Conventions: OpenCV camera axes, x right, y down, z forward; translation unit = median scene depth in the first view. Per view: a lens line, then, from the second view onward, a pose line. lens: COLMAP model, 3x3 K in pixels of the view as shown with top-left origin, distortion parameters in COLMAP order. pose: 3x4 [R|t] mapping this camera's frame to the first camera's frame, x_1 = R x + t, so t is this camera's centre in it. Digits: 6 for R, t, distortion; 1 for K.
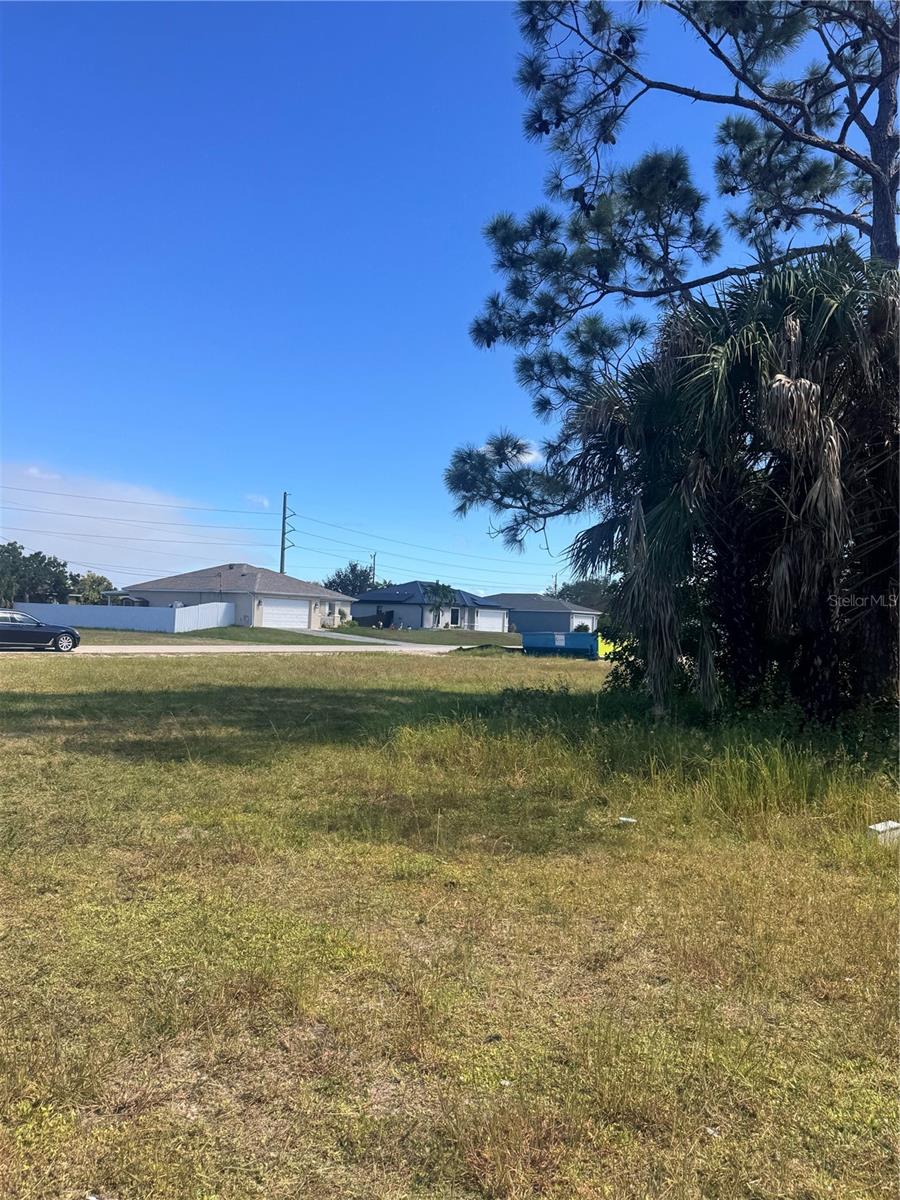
lens RADIAL K [[962.8, 0, 450.0], [0, 962.8, 600.0], [0, 0, 1]] dist [0.032955, -0.002614]
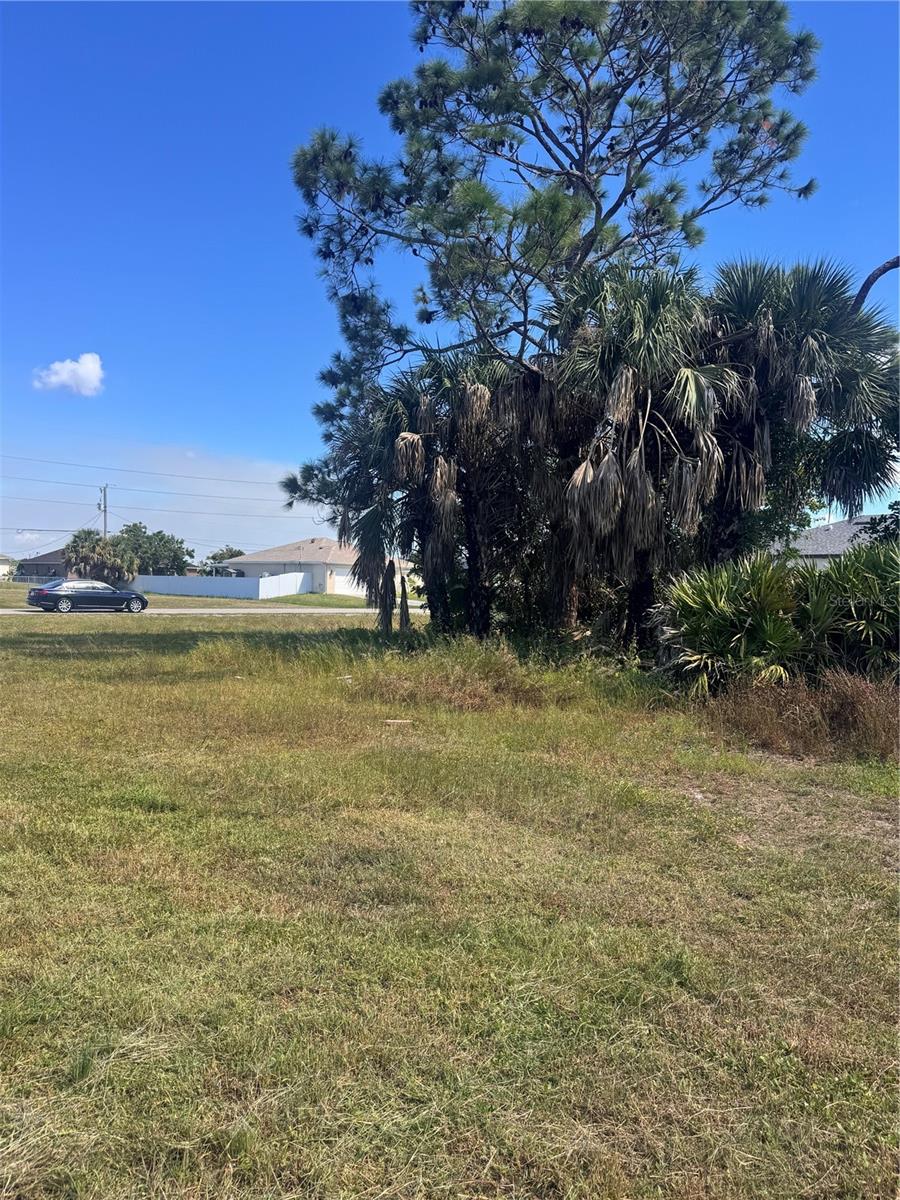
lens RADIAL K [[962.8, 0, 450.0], [0, 962.8, 600.0], [0, 0, 1]] dist [0.032955, -0.002614]
pose [[0.989094, -0.010813, -0.146887, 0.103249], [0.015572, 0.999389, 0.031288, 0.002029], [0.146459, -0.033234, 0.988658, -0.100379]]
